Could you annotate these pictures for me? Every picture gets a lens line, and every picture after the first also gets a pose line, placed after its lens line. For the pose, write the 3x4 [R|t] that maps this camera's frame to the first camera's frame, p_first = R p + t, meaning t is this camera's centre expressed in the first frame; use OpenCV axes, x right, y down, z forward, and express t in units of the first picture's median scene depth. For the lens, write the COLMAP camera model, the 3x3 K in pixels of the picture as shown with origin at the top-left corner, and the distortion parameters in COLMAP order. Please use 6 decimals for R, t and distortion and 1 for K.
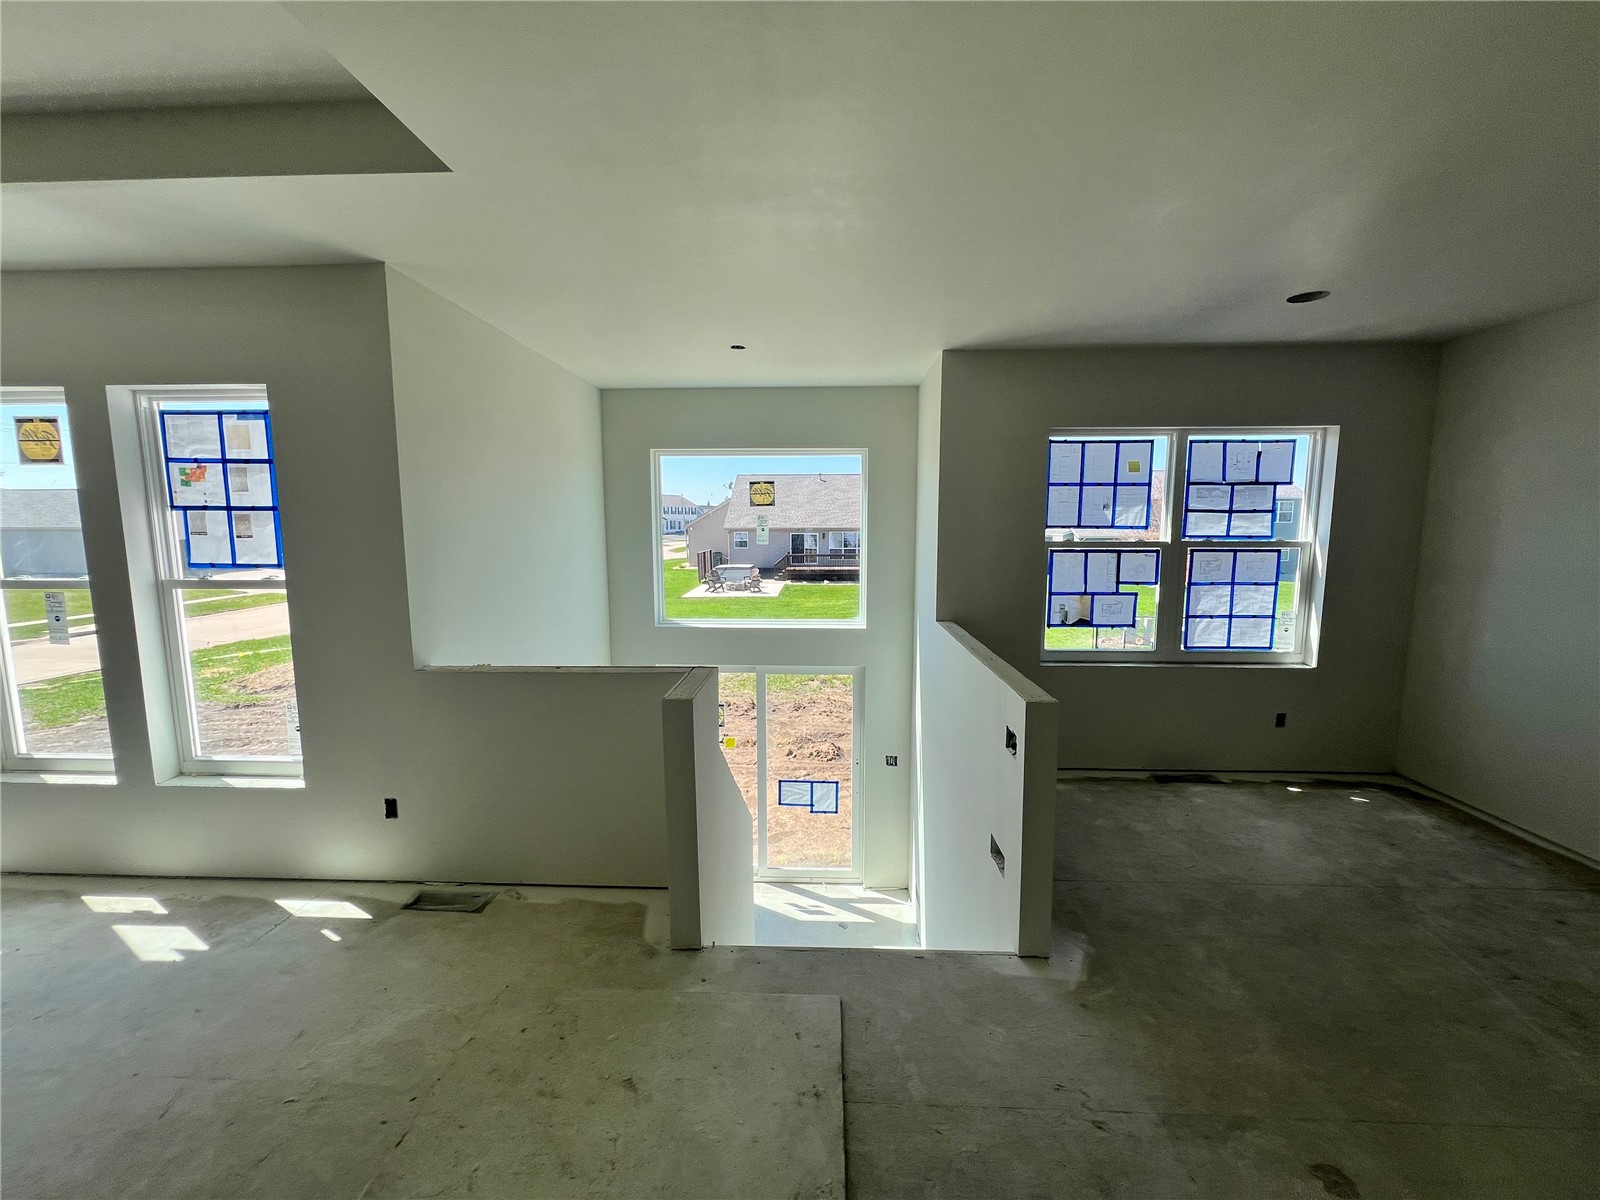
lens RADIAL K [[638.3, 0, 794.7], [0, 638.3, 597.2], [0, 0, 1]] dist [-0.001608, -0.000001]
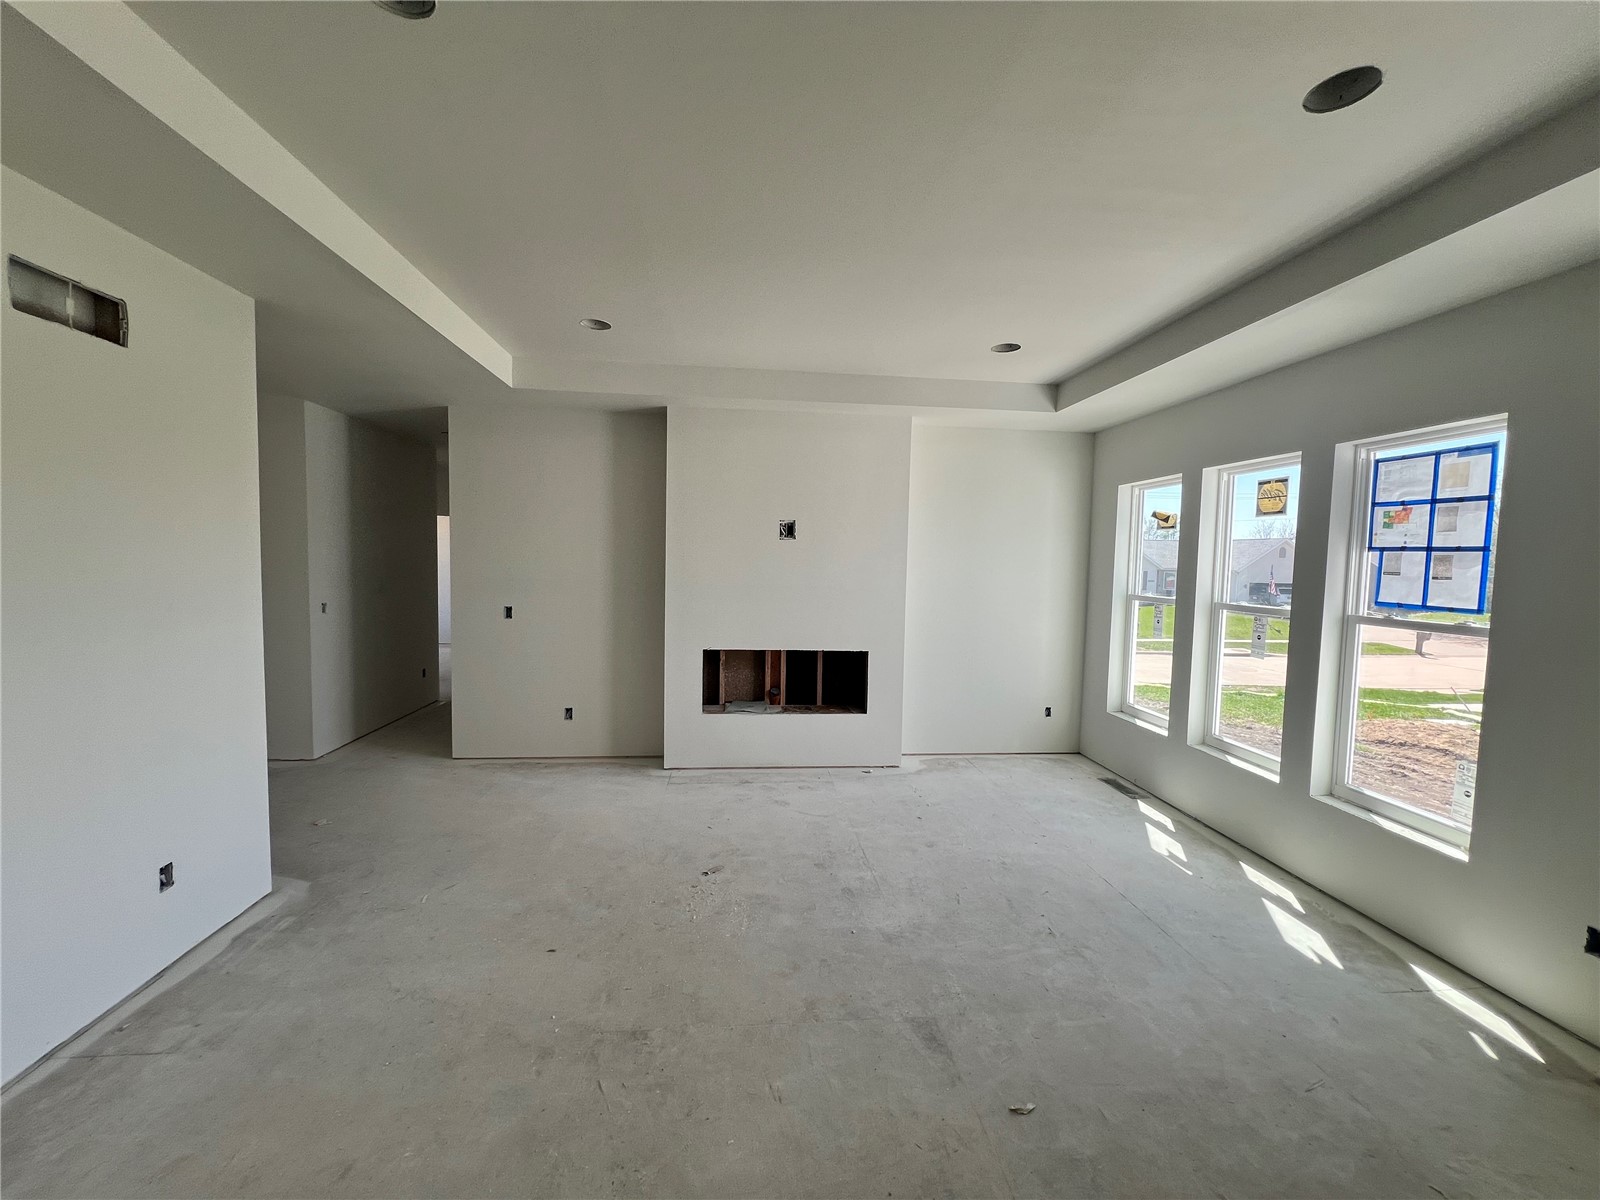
lens RADIAL K [[638.3, 0, 797.4], [0, 638.3, 598.5], [0, 0, 1]] dist [-0.001608, -0.000001]
pose [[0.138851, 0.068159, -0.987965, -0.048713], [-0.137321, 0.989316, 0.048953, 0.021163], [0.980746, 0.128872, 0.146727, -0.087548]]
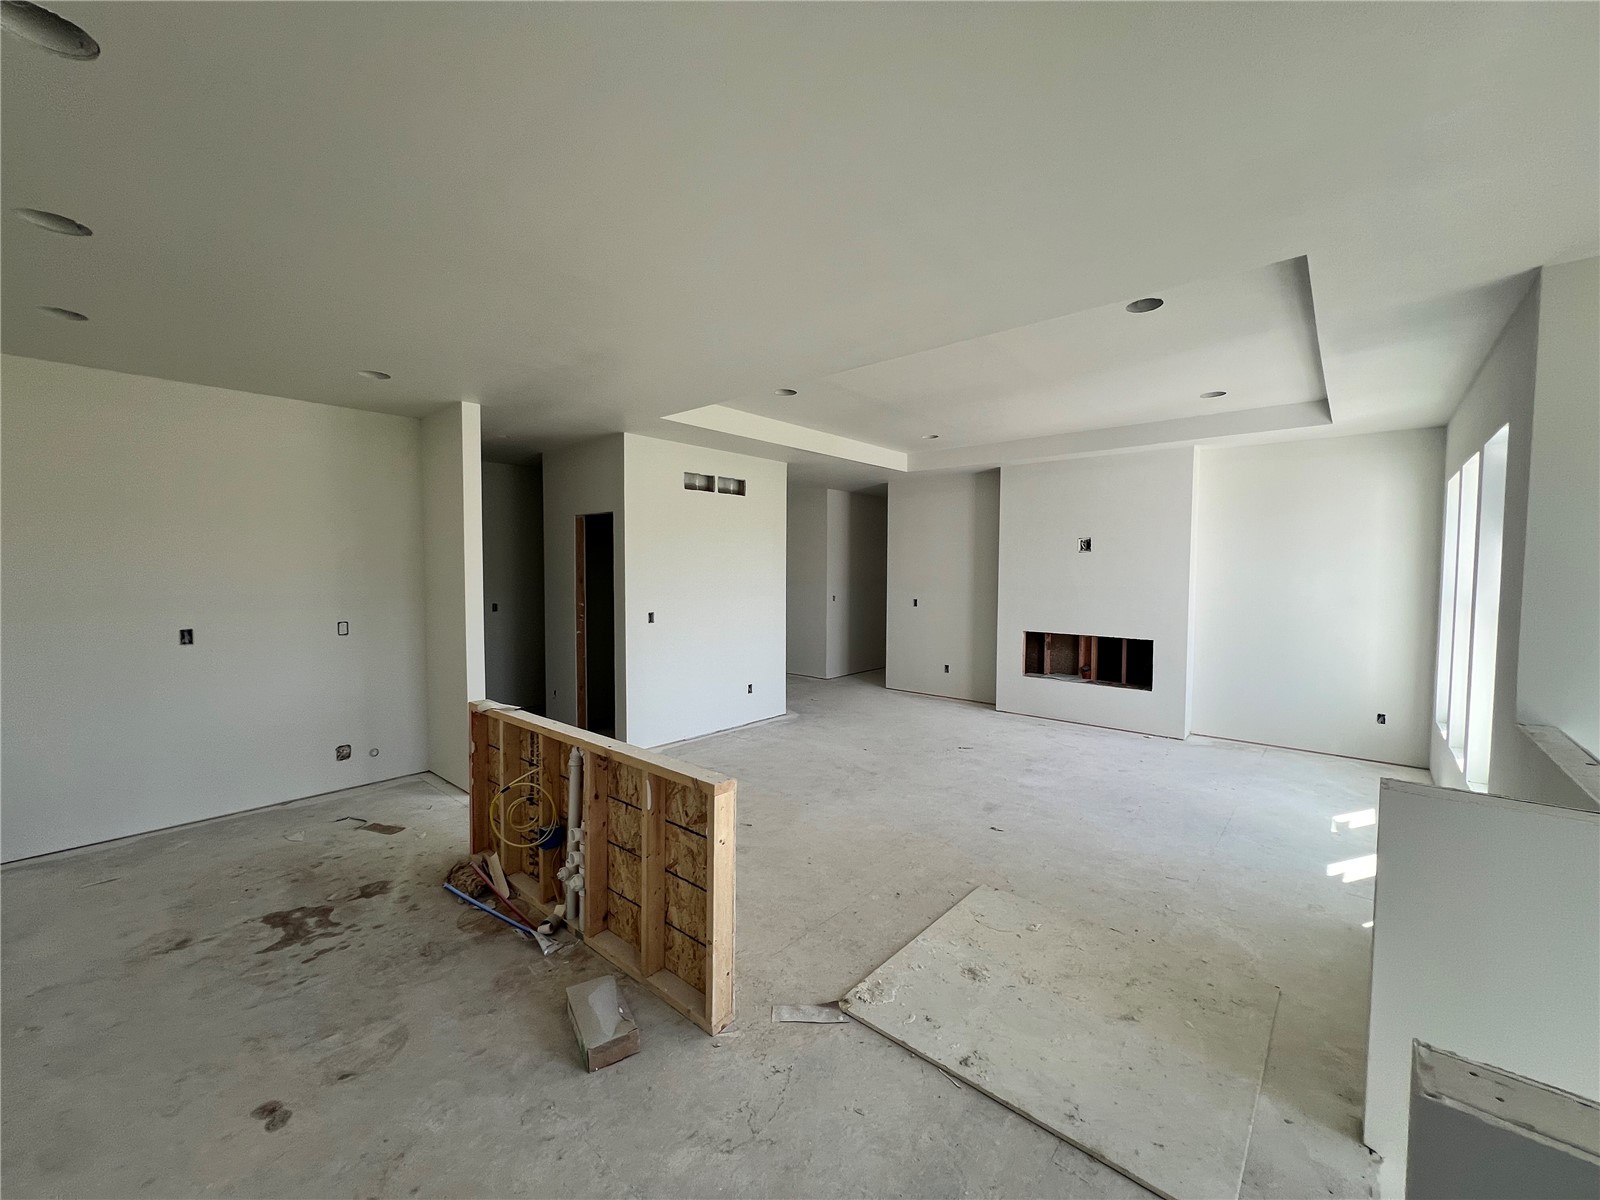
lens RADIAL K [[638.3, 0, 796.9], [0, 638.3, 596.0], [0, 0, 1]] dist [-0.001608, -0.000001]
pose [[-0.628698, 0.035482, -0.776840, 0.656440], [-0.091546, 0.988636, 0.119244, -0.066437], [0.772243, 0.146085, -0.618305, 0.727155]]
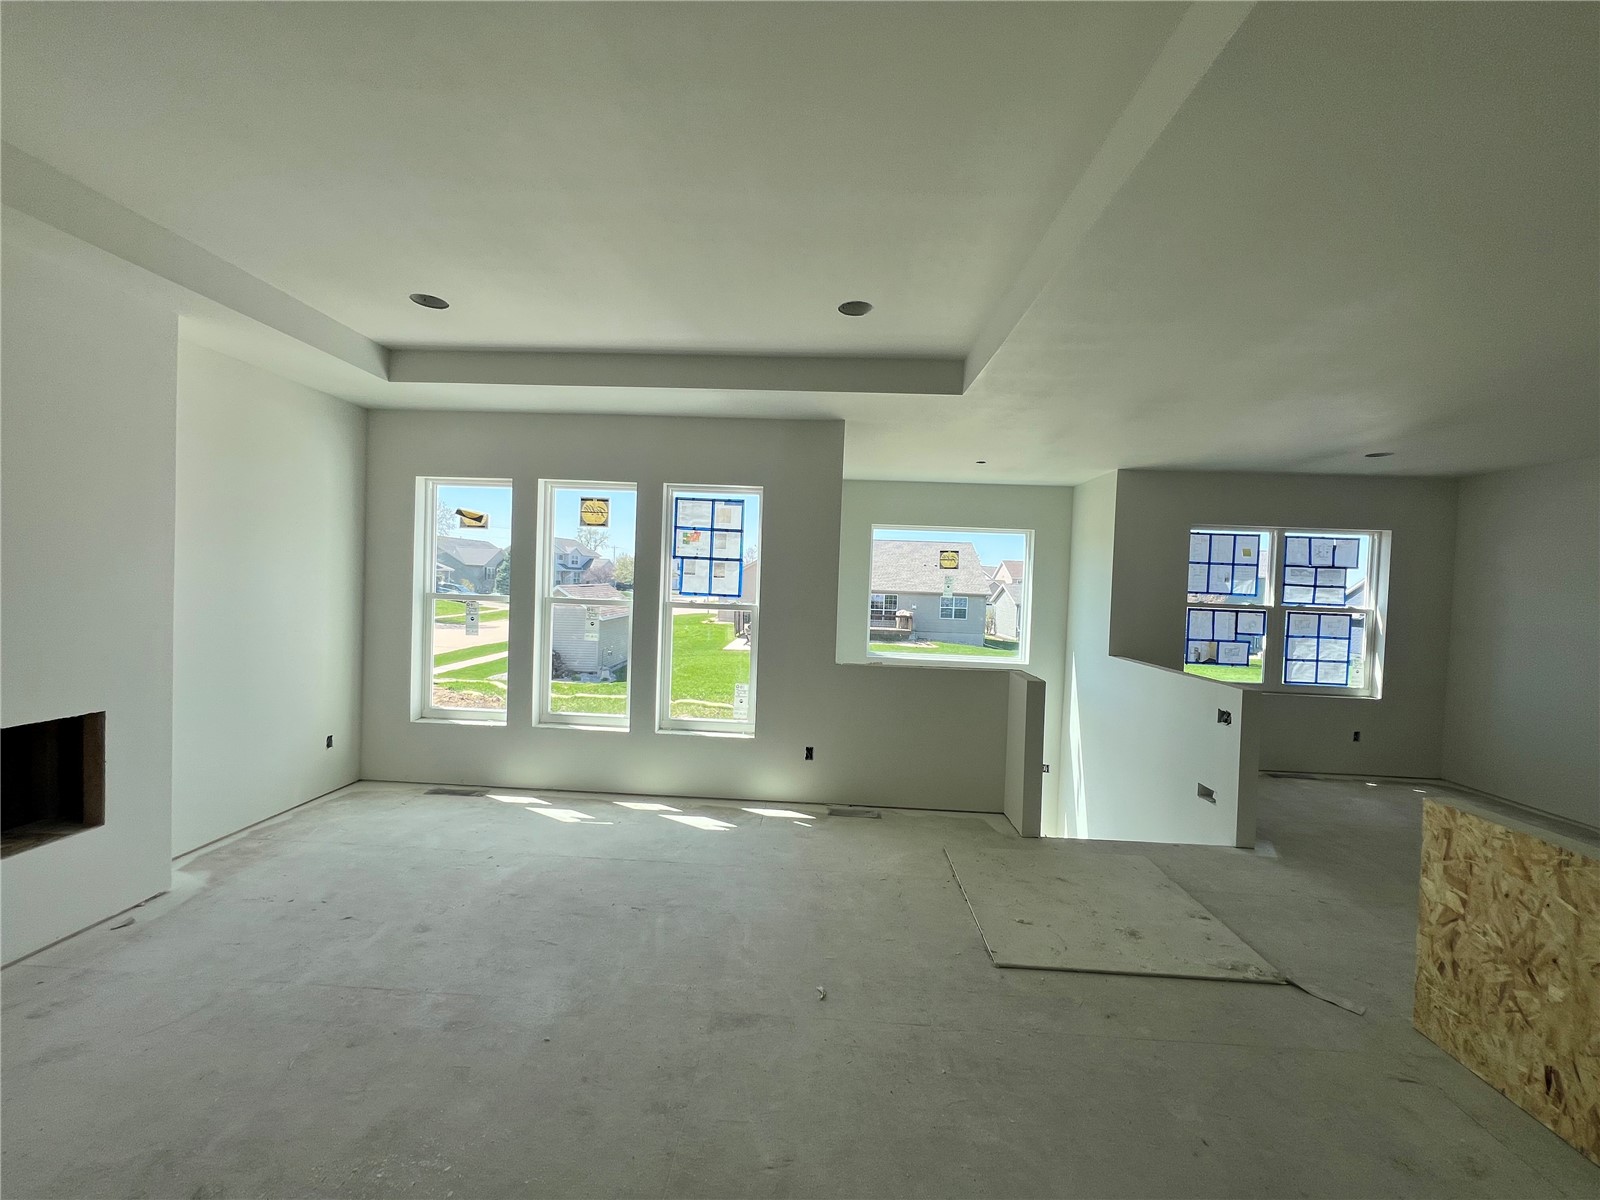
lens RADIAL K [[638.3, 0, 793.0], [0, 638.3, 598.8], [0, 0, 1]] dist [-0.001608, -0.000001]
pose [[0.999222, 0.039438, -0.000326, -0.678606], [-0.039299, 0.994954, -0.092312, 0.099337], [-0.003316, 0.092253, 0.995730, -0.580479]]
